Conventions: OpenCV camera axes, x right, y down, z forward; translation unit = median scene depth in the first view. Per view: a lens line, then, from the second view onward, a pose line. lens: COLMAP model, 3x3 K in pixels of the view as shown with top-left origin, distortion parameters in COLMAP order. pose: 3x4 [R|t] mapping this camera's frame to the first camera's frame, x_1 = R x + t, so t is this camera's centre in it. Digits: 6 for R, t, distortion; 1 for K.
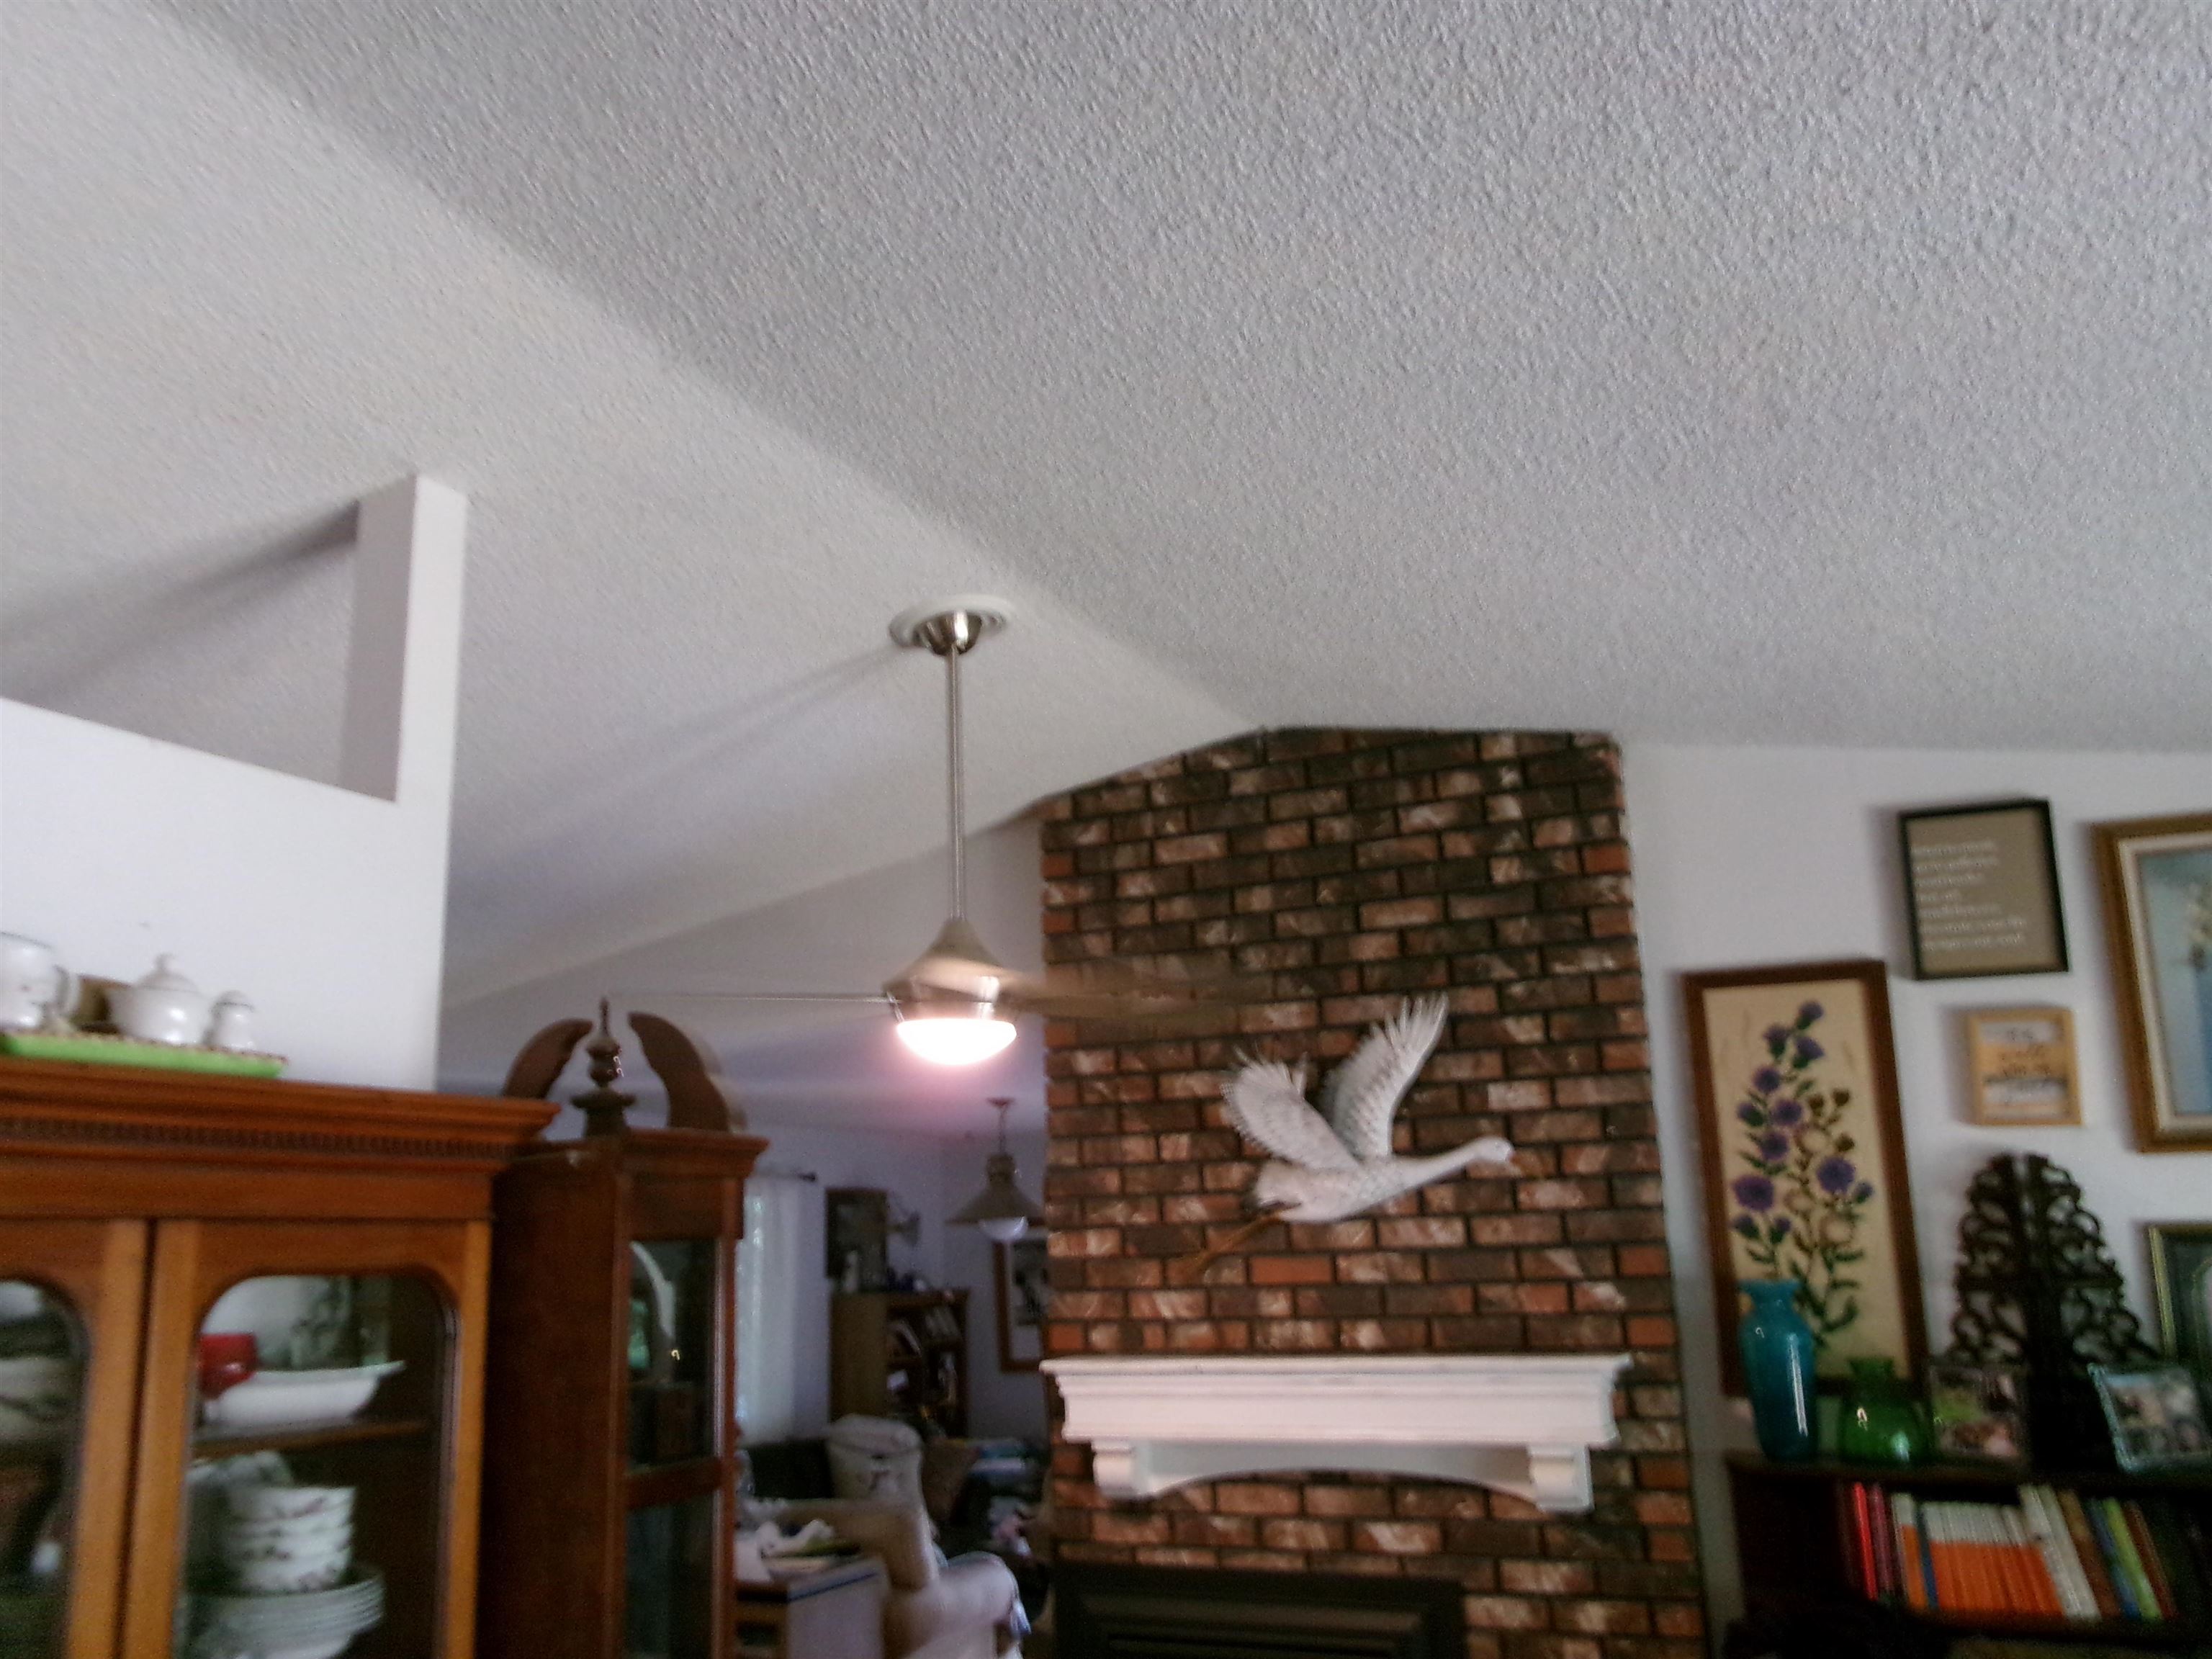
lens RADIAL K [[1819.5, 0, 1082.6], [0, 1819.5, 824.9], [0, 0, 1]] dist [0.005051, 0.001344]
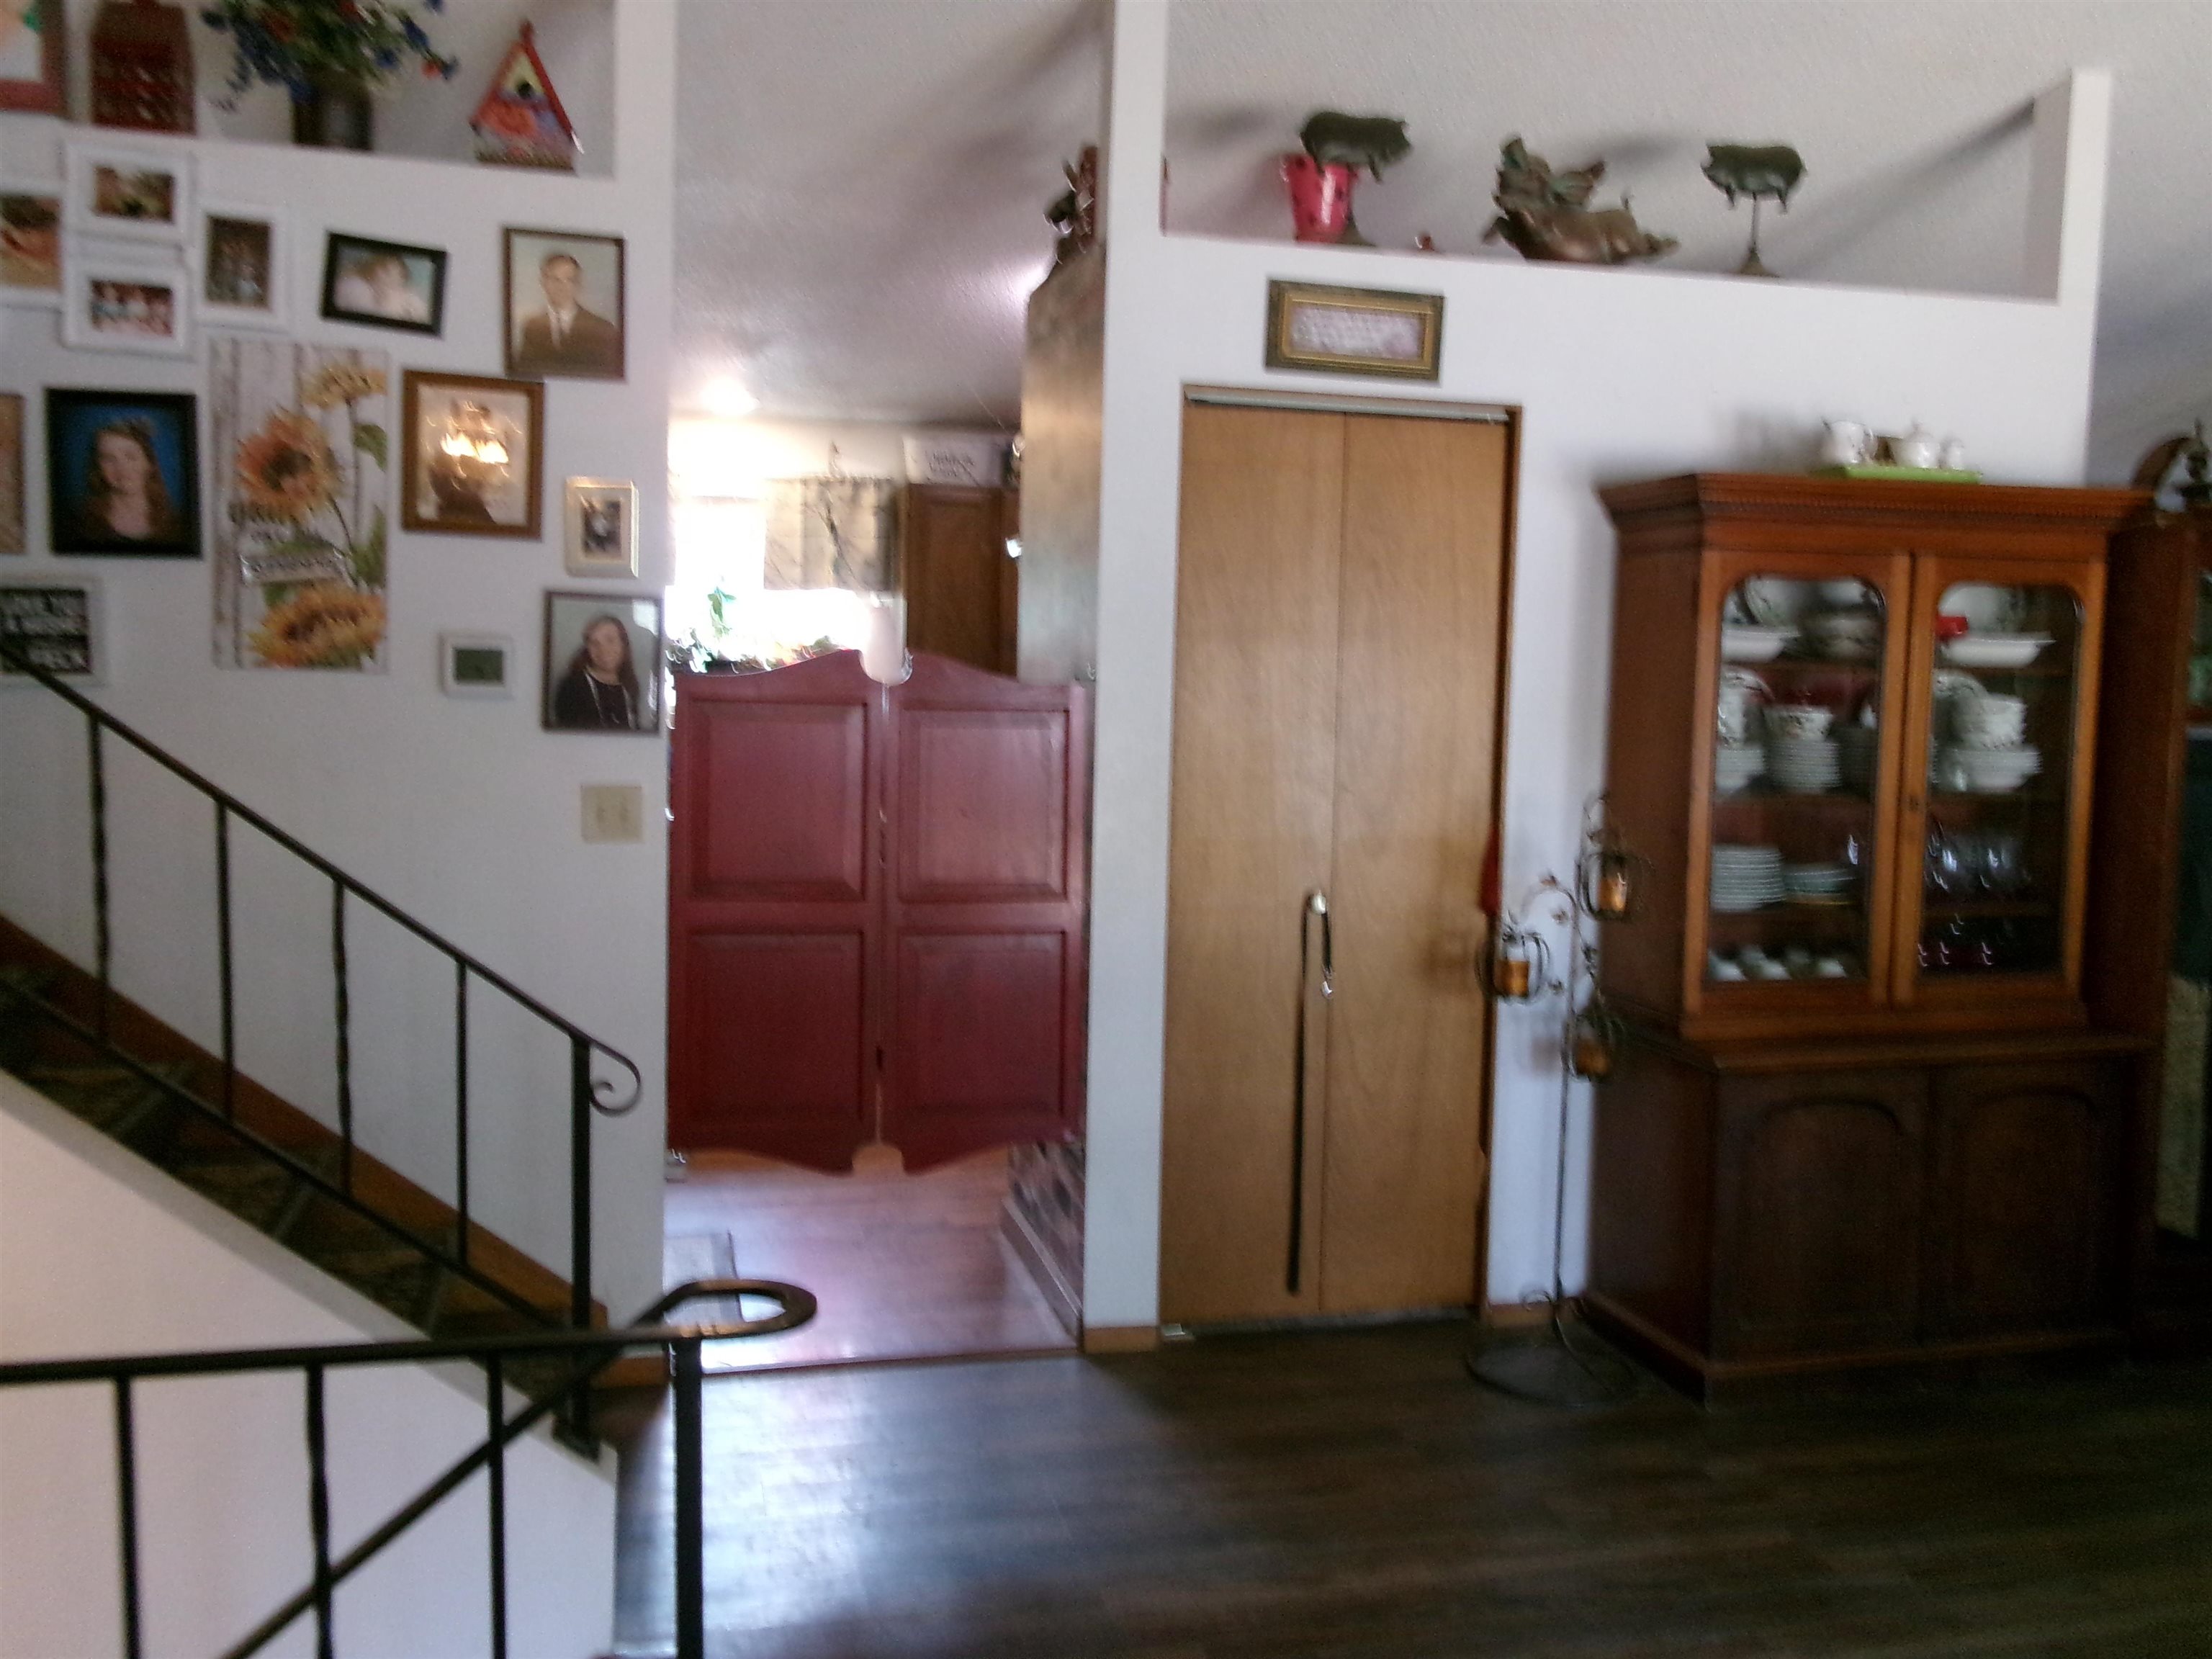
lens RADIAL K [[1819.5, 0, 1087.0], [0, 1819.5, 816.2], [0, 0, 1]] dist [0.005051, 0.001344]
pose [[0.632120, 0.106734, -0.767484, 0.435153], [0.143100, 0.957351, 0.251000, -0.127027], [0.761542, -0.268489, 0.589888, -0.857409]]
